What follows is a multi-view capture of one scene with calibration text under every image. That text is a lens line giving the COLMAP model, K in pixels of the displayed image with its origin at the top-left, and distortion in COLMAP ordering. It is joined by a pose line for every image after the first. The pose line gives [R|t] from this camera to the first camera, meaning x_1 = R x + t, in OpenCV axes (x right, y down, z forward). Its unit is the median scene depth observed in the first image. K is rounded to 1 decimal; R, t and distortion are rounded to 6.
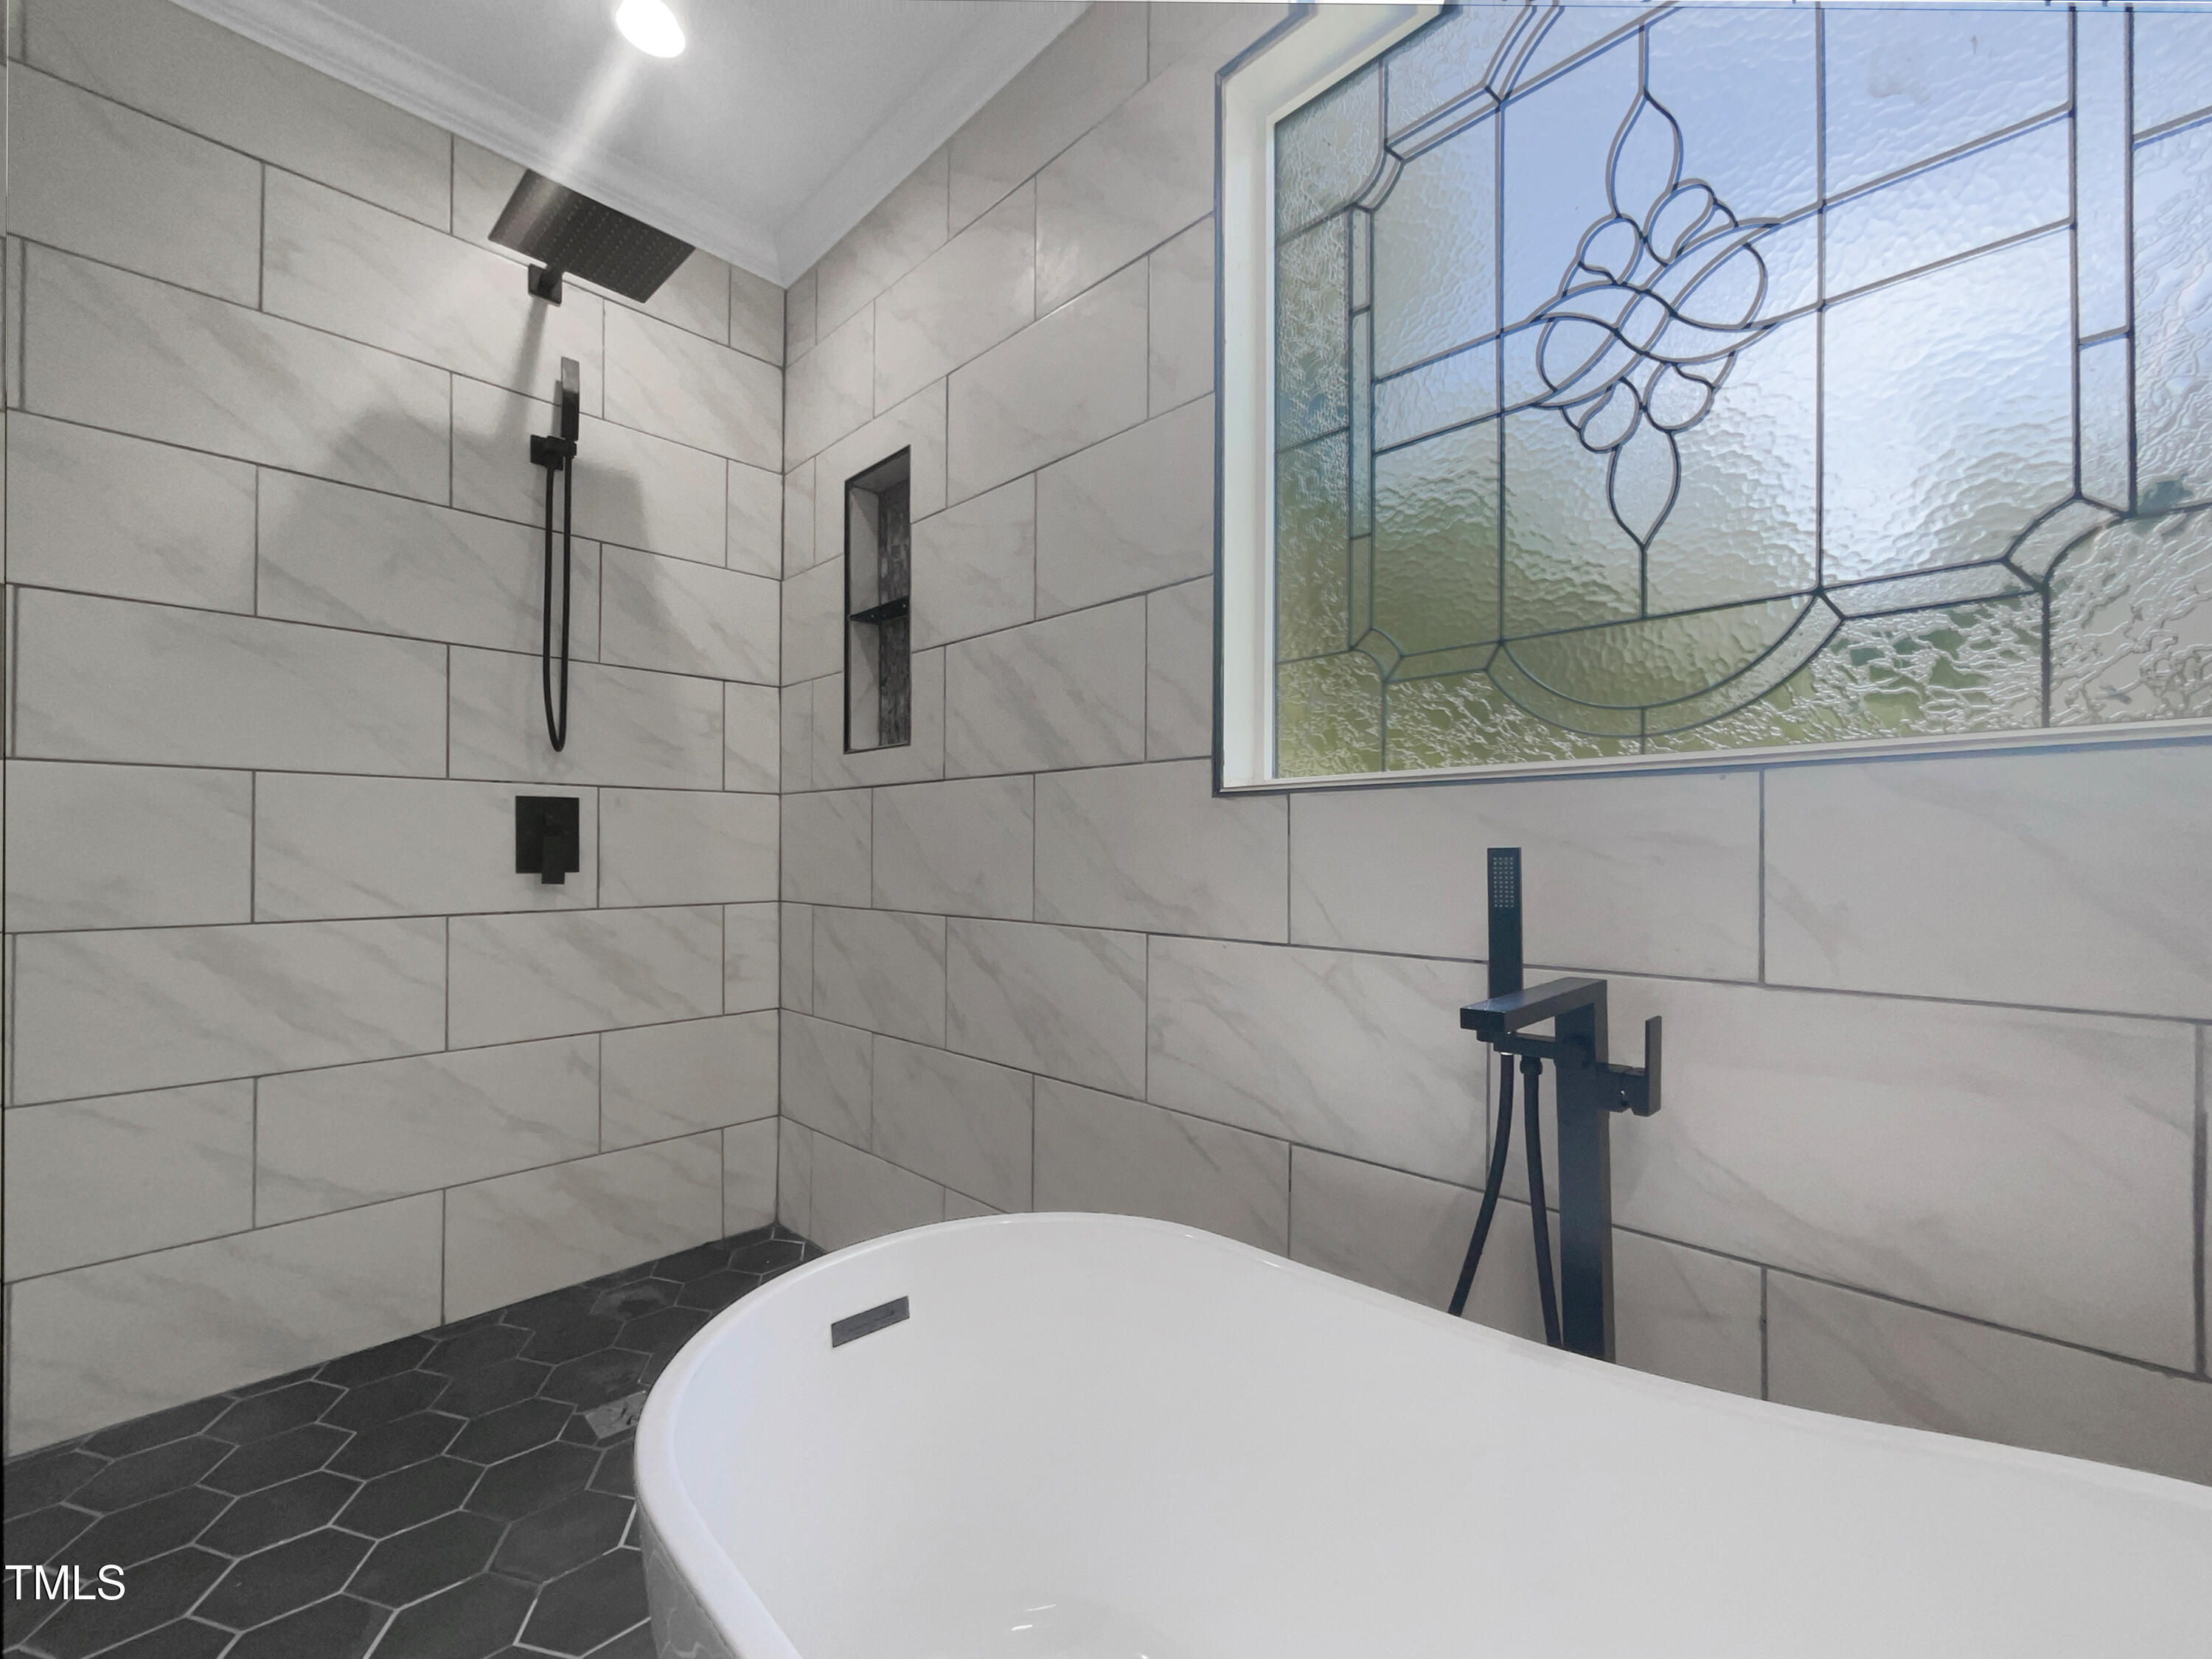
lens RADIAL K [[902.5, 0, 1108.7], [0, 902.5, 844.8], [0, 0, 1]] dist [-0.009601, 0.008497]
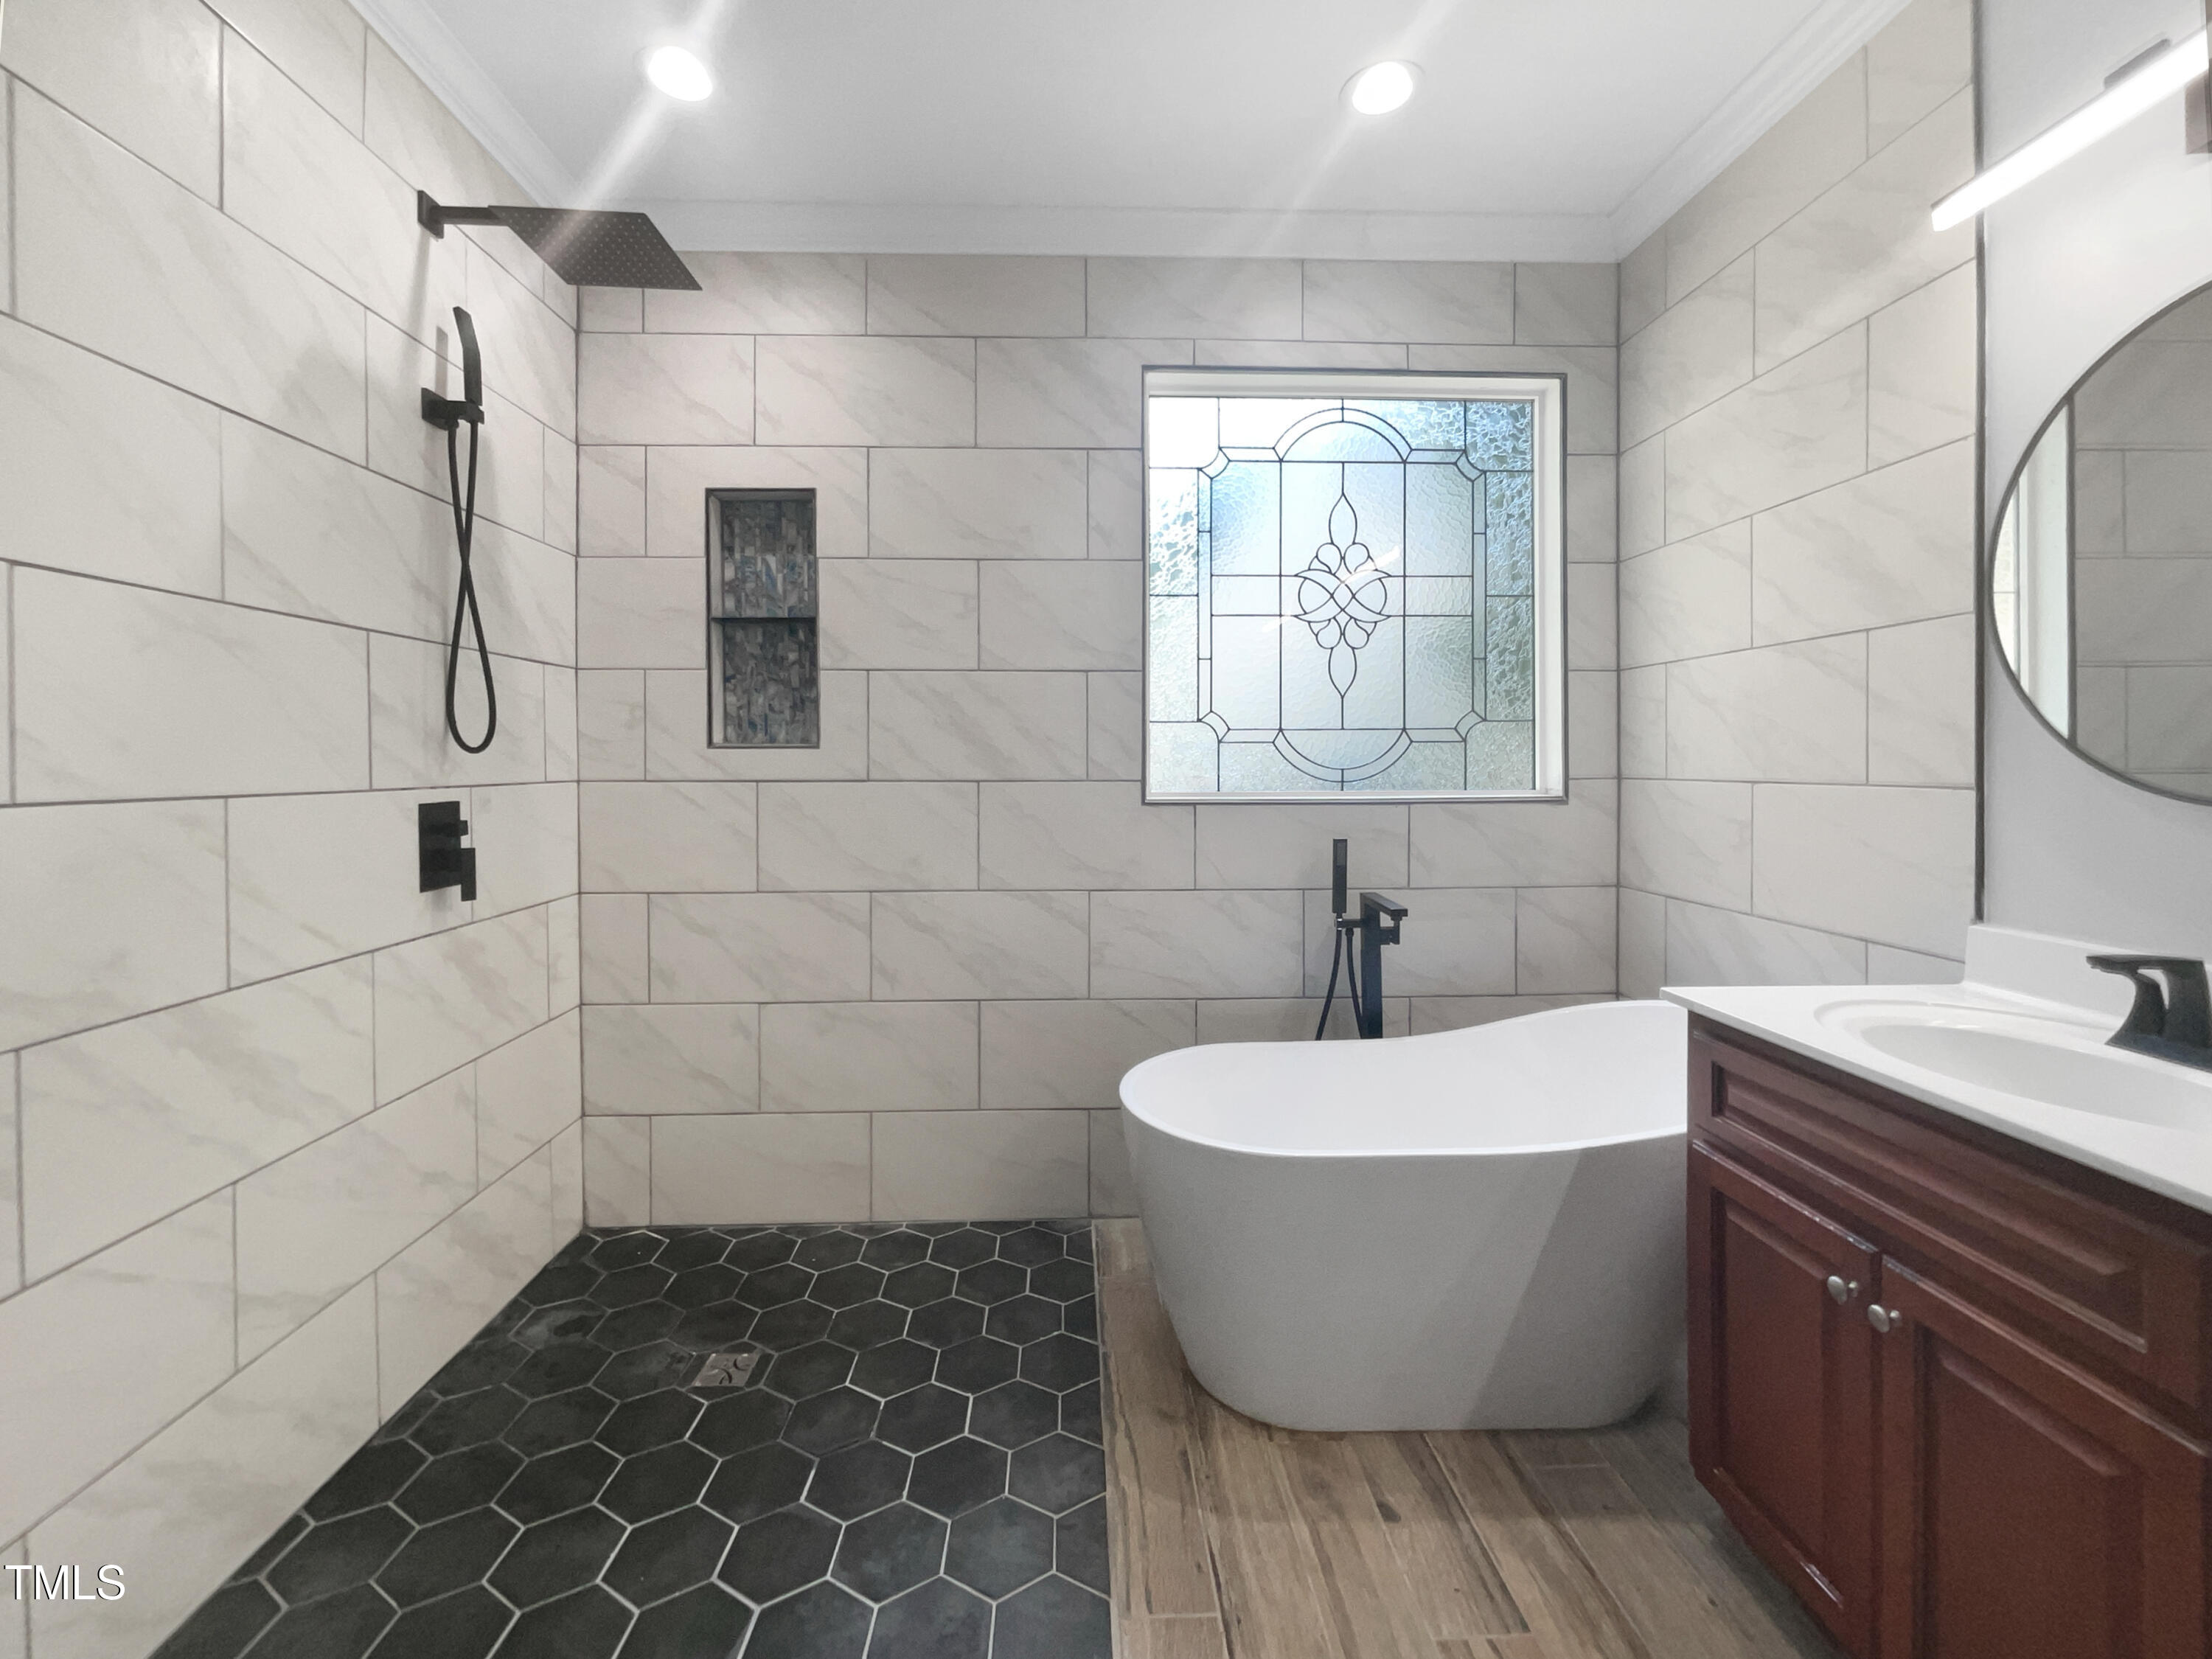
lens RADIAL K [[927.6, 0, 1106.1], [0, 927.6, 769.3], [0, 0, 1]] dist [-0.001751, 0.000354]
pose [[0.692524, -0.005751, 0.721372, -0.909666], [-0.002648, 0.999941, 0.010514, -0.106988], [-0.721390, -0.009192, 0.692468, -0.106606]]
